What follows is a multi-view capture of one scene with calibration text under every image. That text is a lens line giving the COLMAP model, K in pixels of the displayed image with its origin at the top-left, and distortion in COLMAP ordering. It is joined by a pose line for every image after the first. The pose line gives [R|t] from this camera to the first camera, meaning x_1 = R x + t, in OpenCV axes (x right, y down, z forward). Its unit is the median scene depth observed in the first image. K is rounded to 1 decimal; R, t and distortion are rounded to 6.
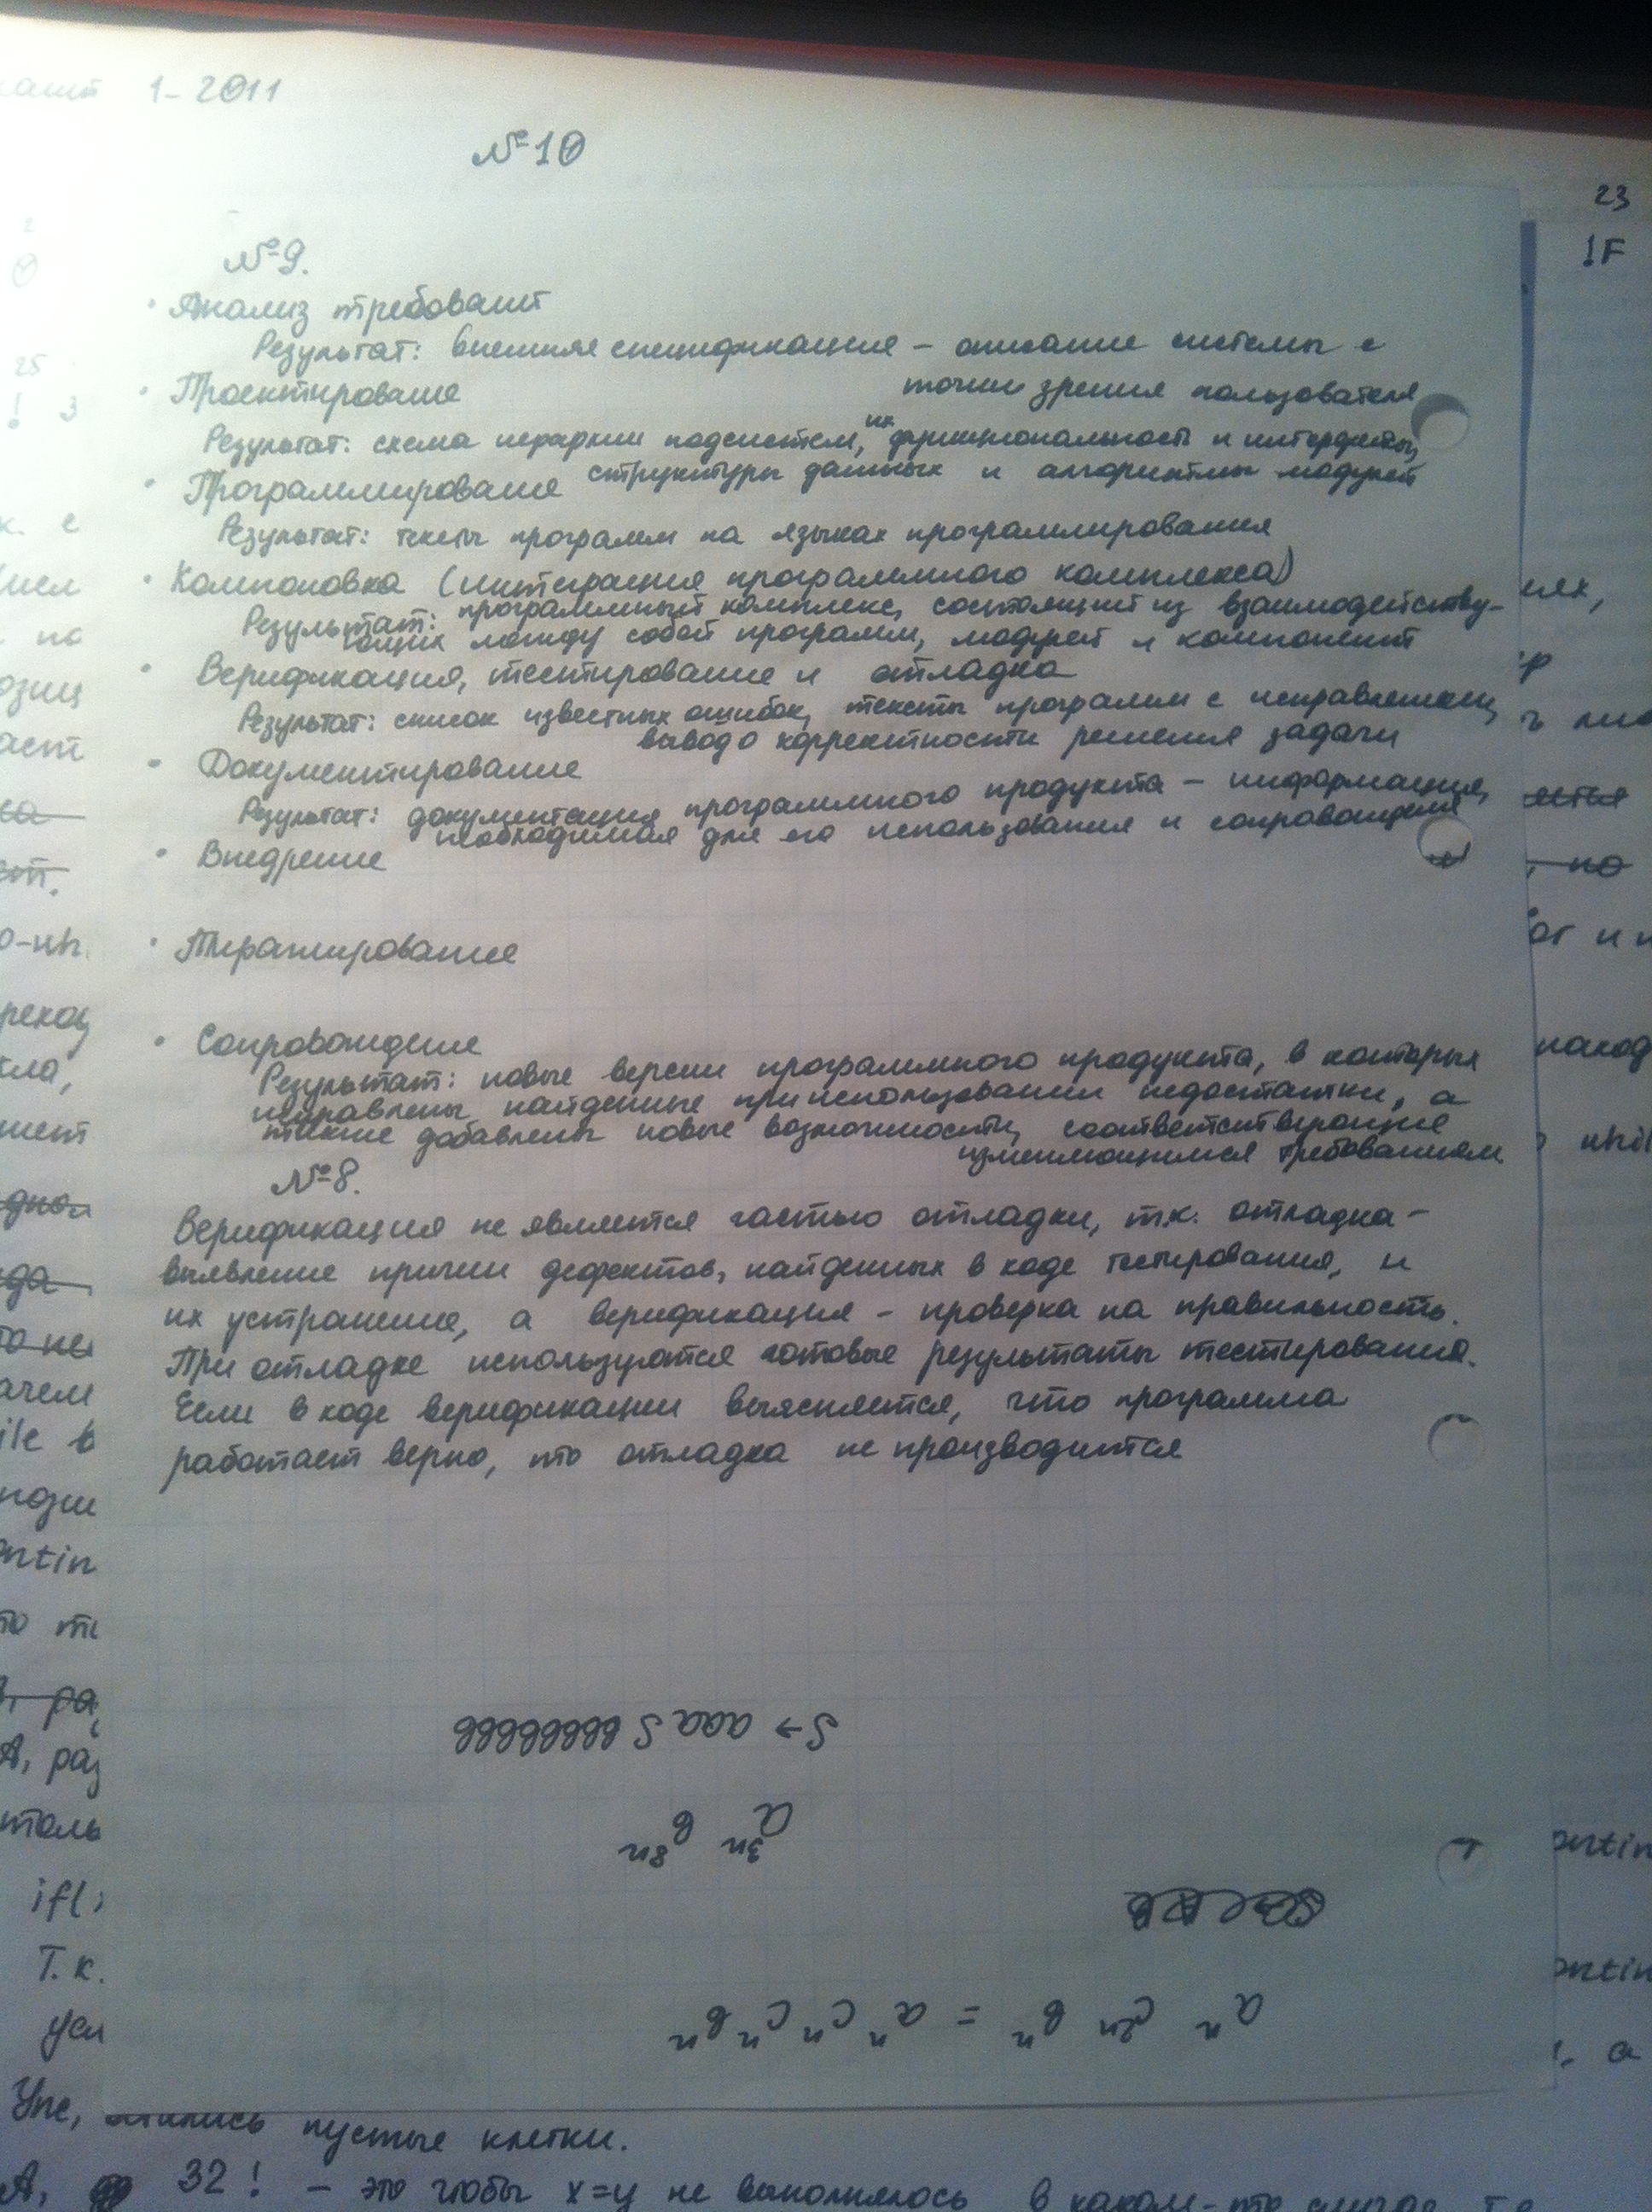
lens RADIAL K [[2274.6, 0, 826.0], [0, 2274.6, 1106.0], [0, 0, 1]] dist [-0.002045, -0.005712]
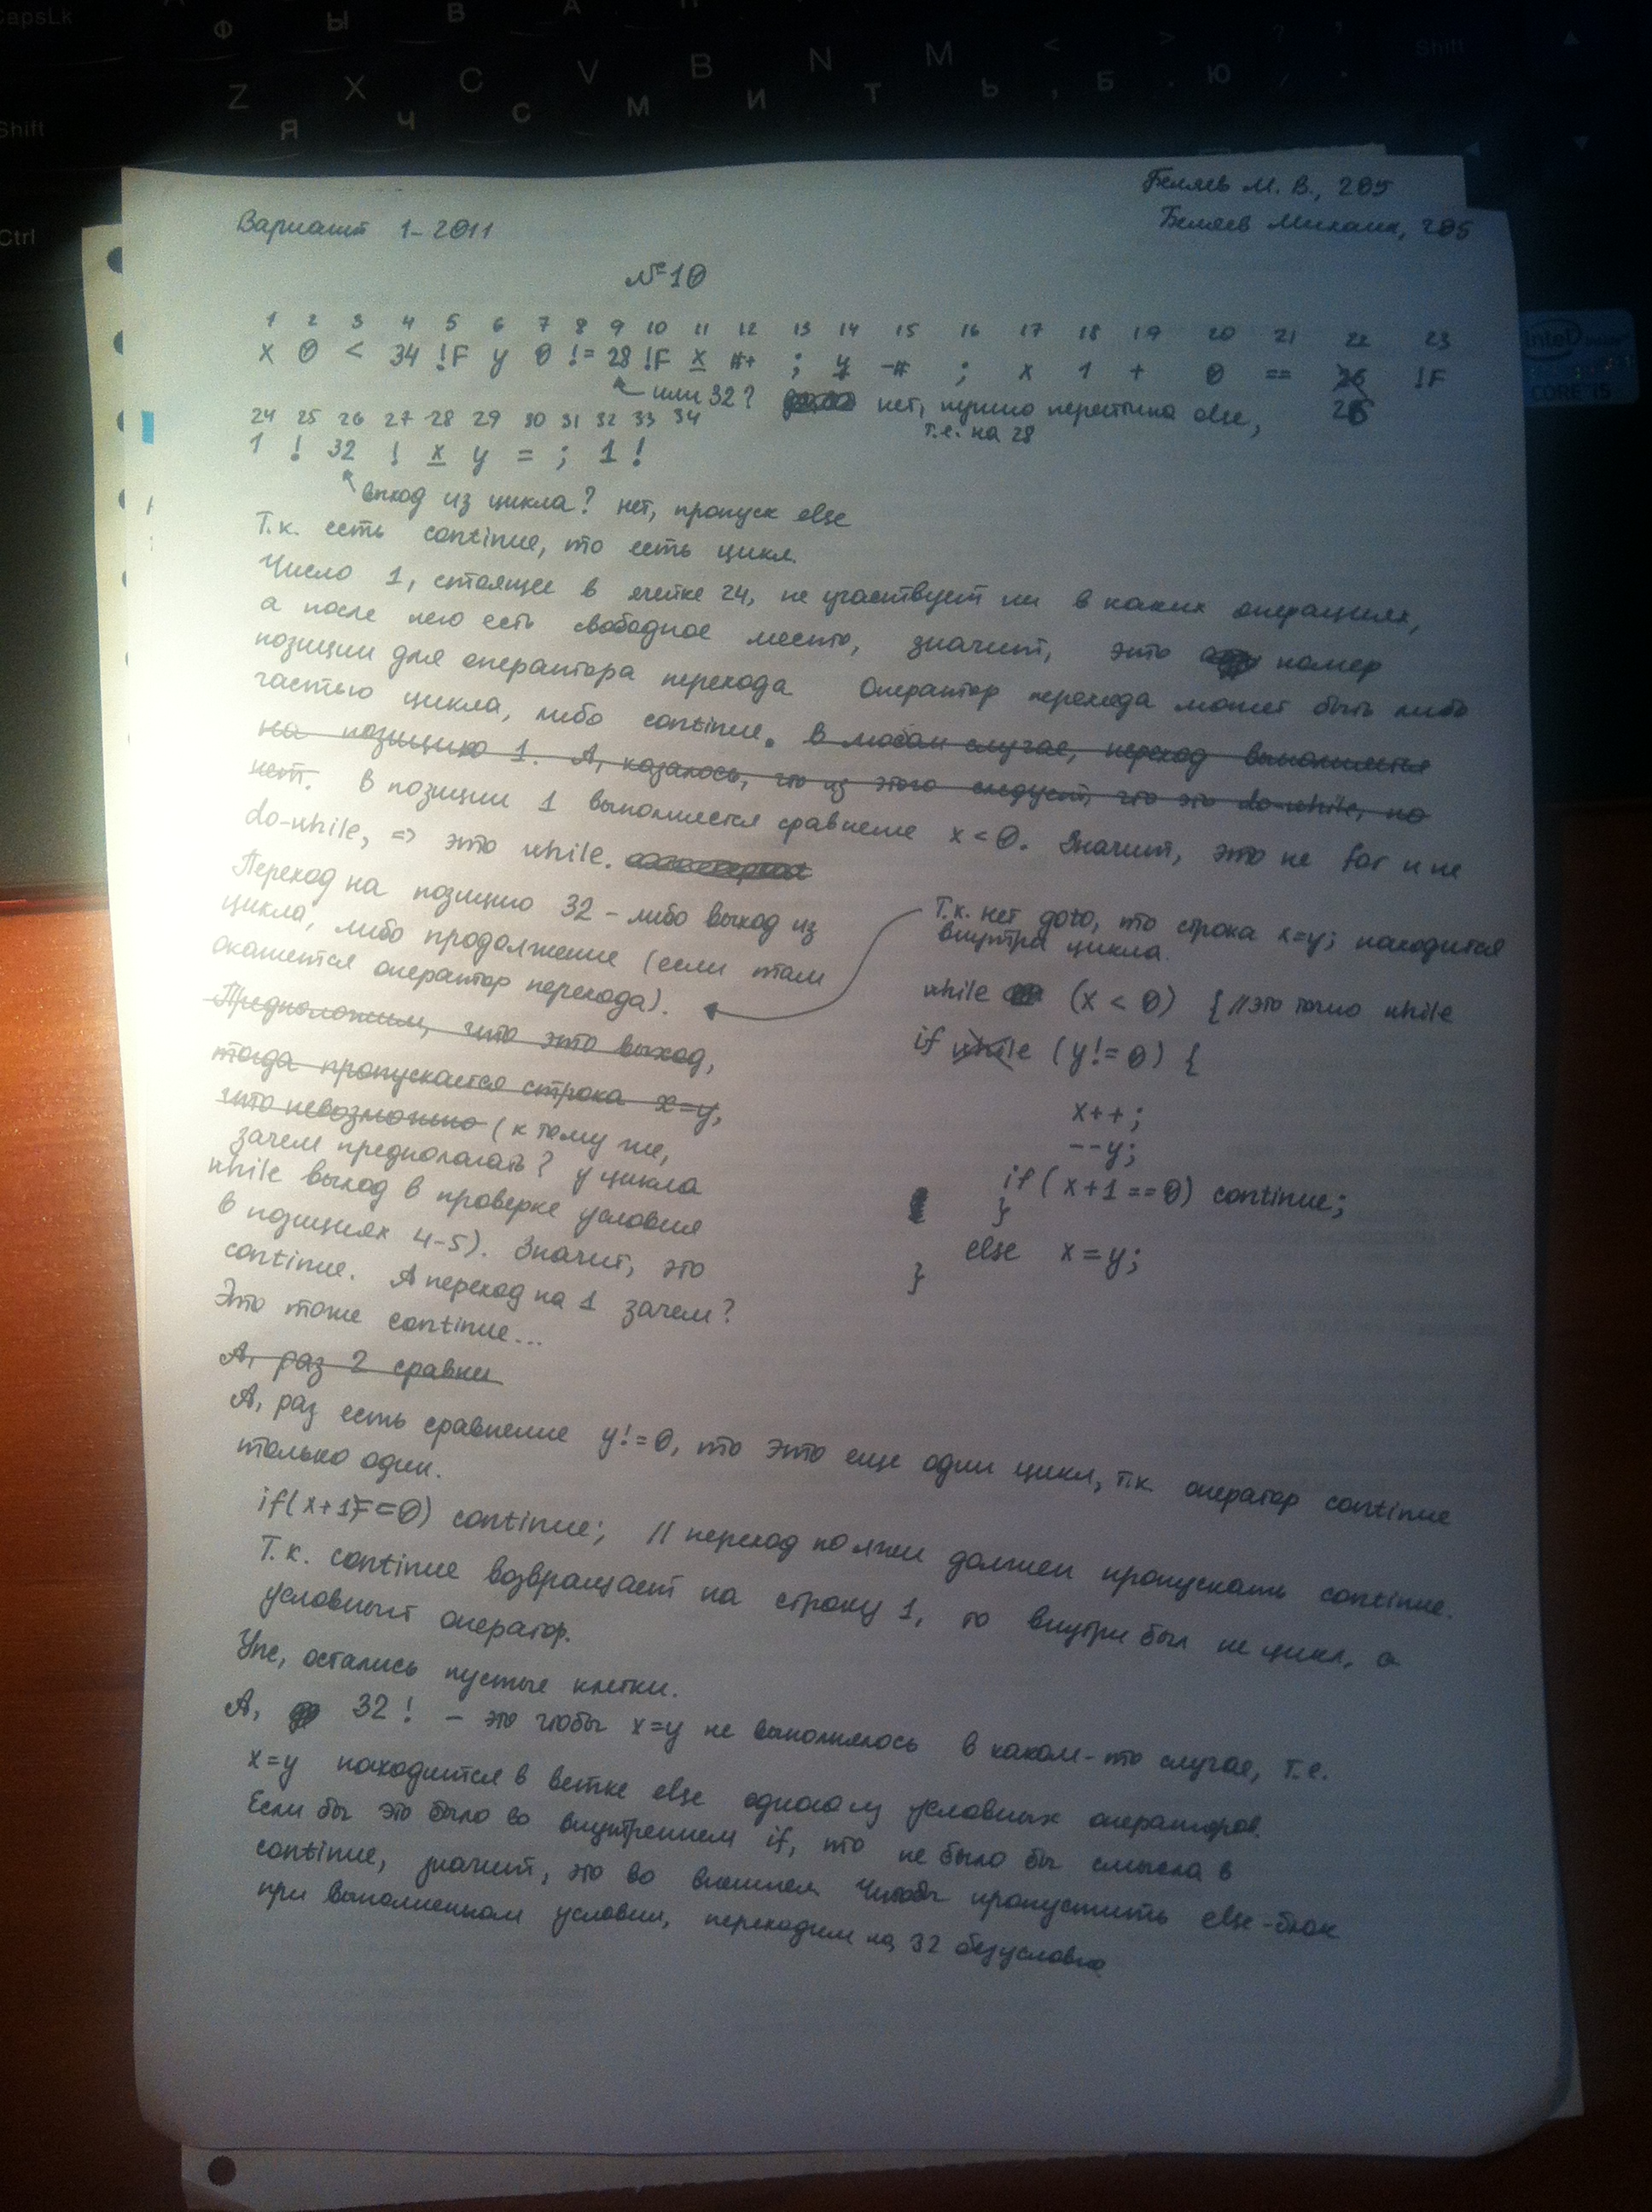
lens RADIAL K [[2248.5, 0, 826.0], [0, 2248.5, 1106.0], [0, 0, 1]] dist [0.625246, 0.001484]
pose [[0.998913, 0.043972, -0.015491, 0.011173], [-0.042469, 0.995324, 0.086755, -0.034475], [0.019233, -0.086003, 0.996109, -0.423770]]
